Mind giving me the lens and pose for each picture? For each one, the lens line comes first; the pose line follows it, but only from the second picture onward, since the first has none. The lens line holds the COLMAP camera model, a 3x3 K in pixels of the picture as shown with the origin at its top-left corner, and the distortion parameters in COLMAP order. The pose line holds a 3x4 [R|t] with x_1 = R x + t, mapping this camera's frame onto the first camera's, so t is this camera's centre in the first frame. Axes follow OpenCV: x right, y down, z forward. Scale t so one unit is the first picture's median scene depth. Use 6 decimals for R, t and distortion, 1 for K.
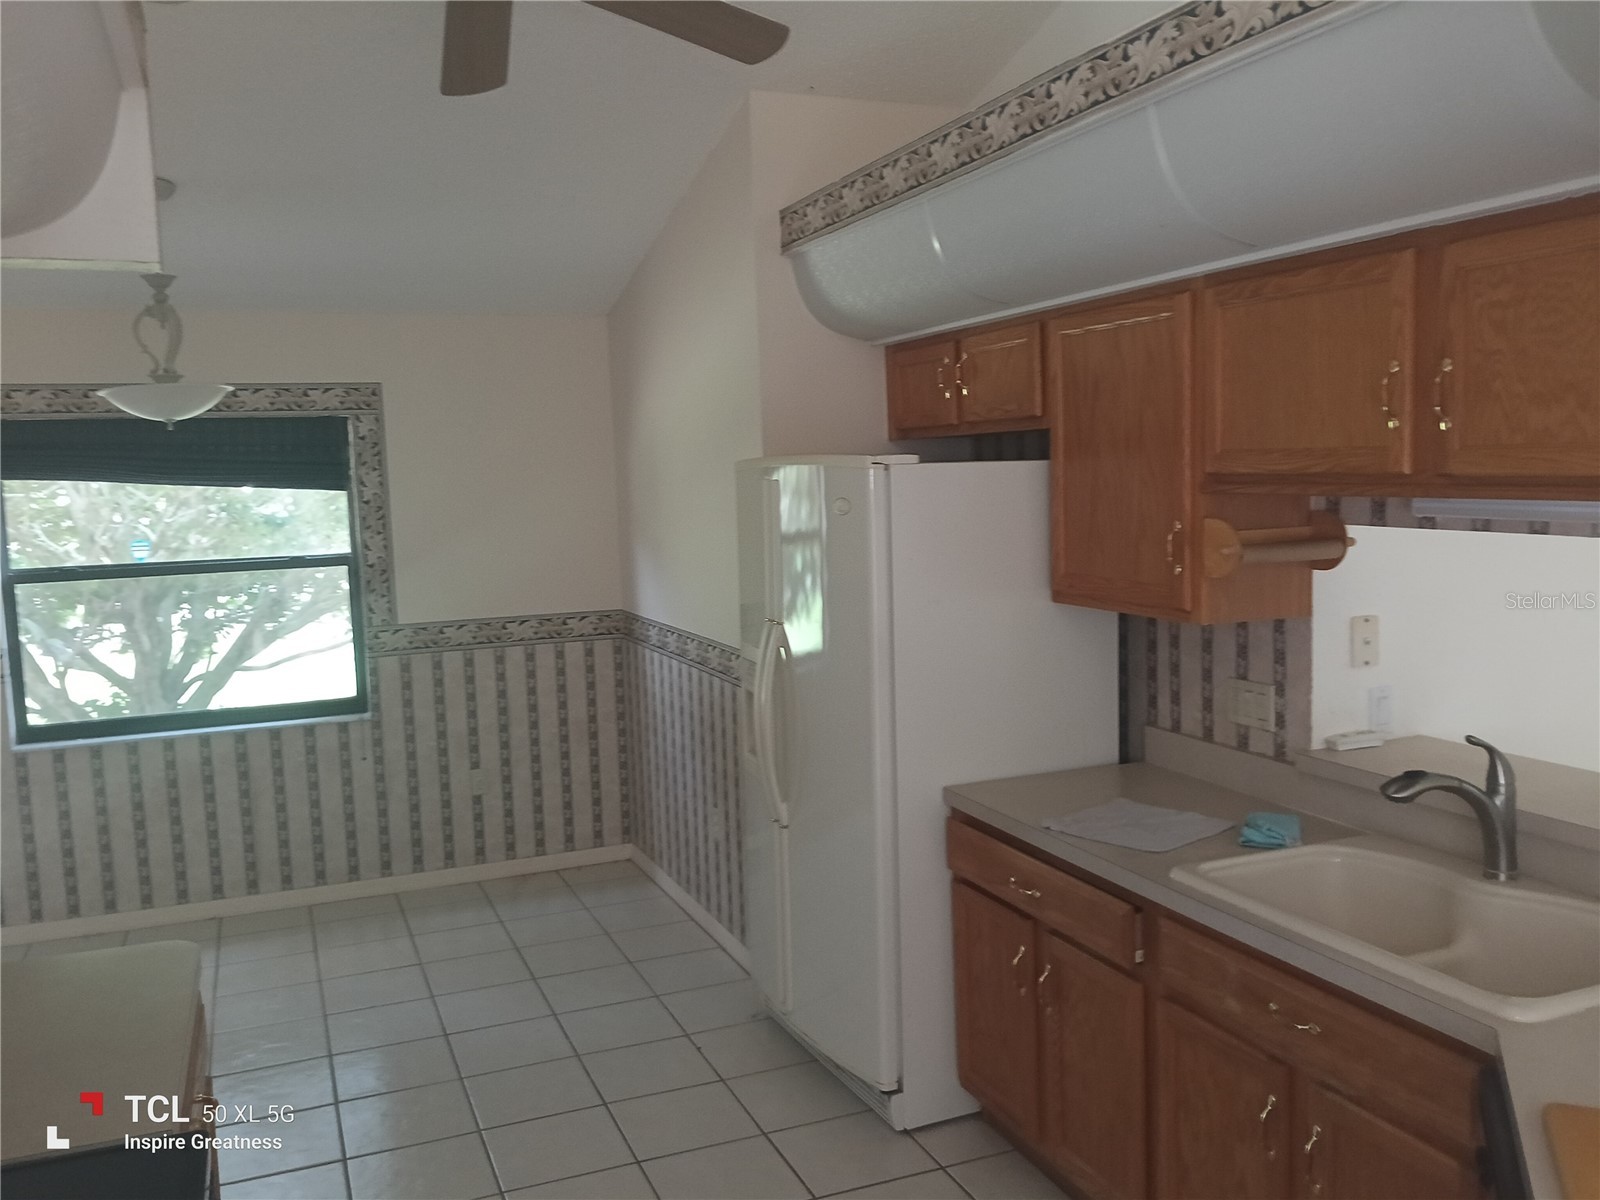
lens RADIAL K [[1380.4, 0, 804.8], [0, 1380.4, 605.3], [0, 0, 1]] dist [0.098590, -0.209660]
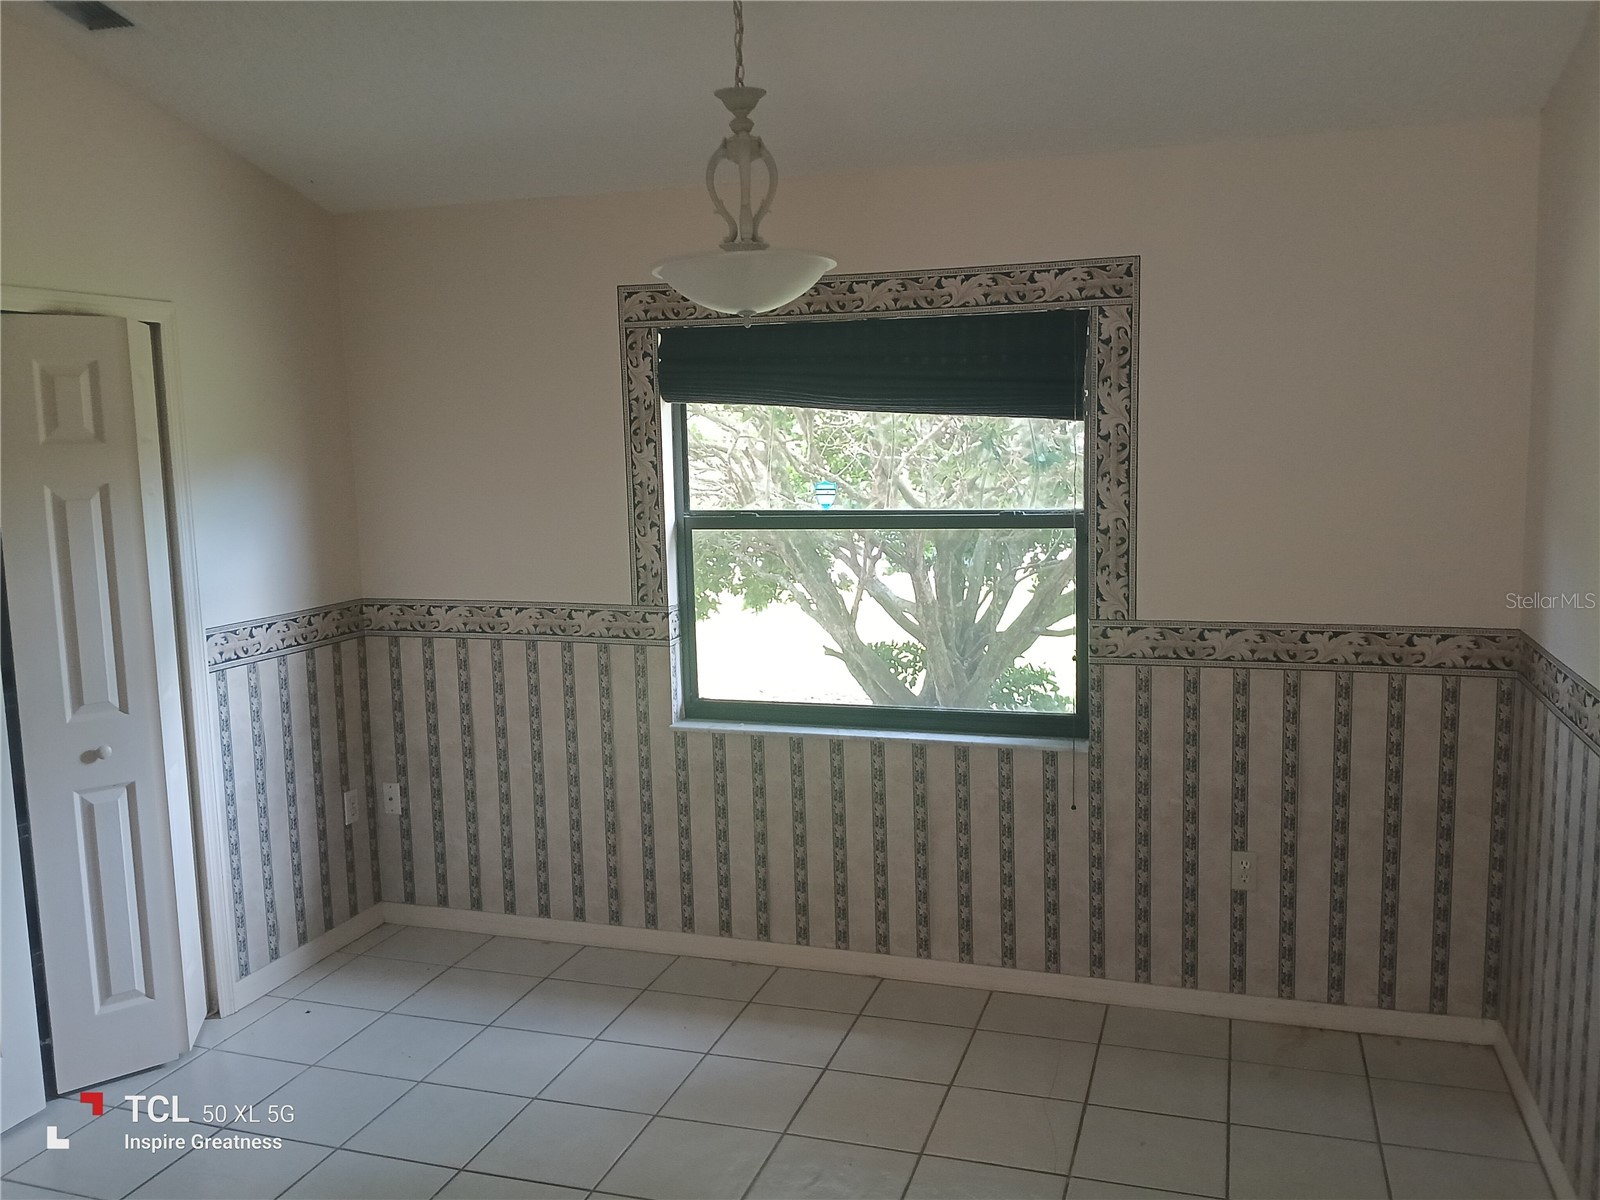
lens RADIAL K [[1321.7, 0, 800.5], [0, 1321.7, 603.5], [0, 0, 1]] dist [0.070970, -0.127607]
pose [[0.764262, 0.100030, -0.637100, -0.008441], [-0.065197, 0.994820, 0.077985, -0.034353], [0.641601, -0.018064, 0.766826, 0.409401]]
